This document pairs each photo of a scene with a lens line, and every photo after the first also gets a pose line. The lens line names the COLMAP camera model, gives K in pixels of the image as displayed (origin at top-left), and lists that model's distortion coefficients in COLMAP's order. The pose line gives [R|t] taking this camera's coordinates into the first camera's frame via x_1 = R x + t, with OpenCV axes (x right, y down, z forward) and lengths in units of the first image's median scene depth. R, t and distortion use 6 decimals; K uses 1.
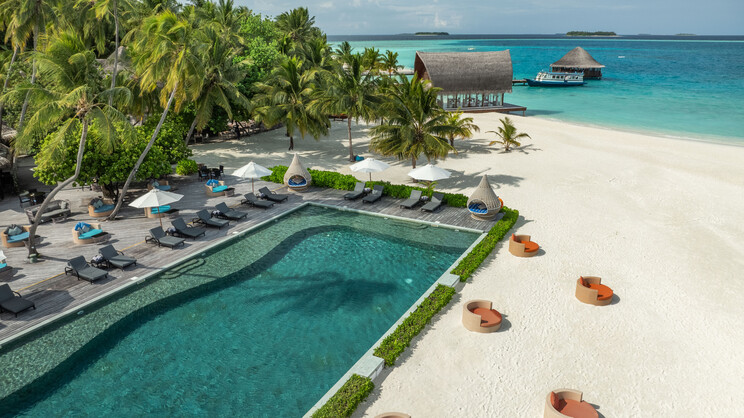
lens RADIAL K [[525.1, 0, 371.5], [0, 525.1, 209.6], [0, 0, 1]] dist [-0.040708, 0.000457]
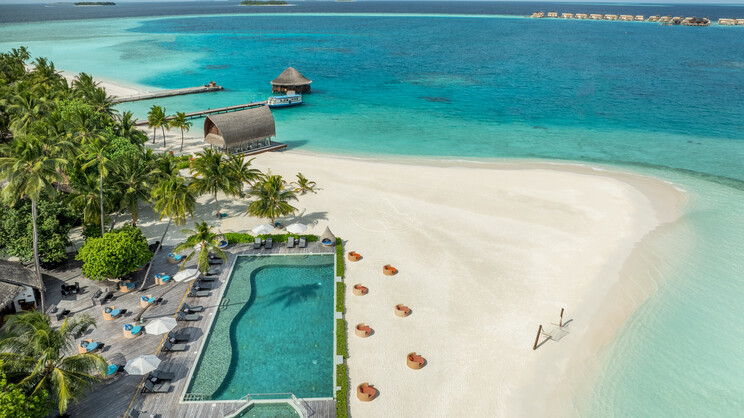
lens RADIAL K [[525.1, 0, 372.0], [0, 525.1, 210.7], [0, 0, 1]] dist [-0.040708, 0.000457]
pose [[0.841782, -0.176780, 0.510051, -0.696503], [0.150866, 0.984250, 0.092147, -0.291854], [-0.518308, -0.000619, 0.855194, -0.899730]]
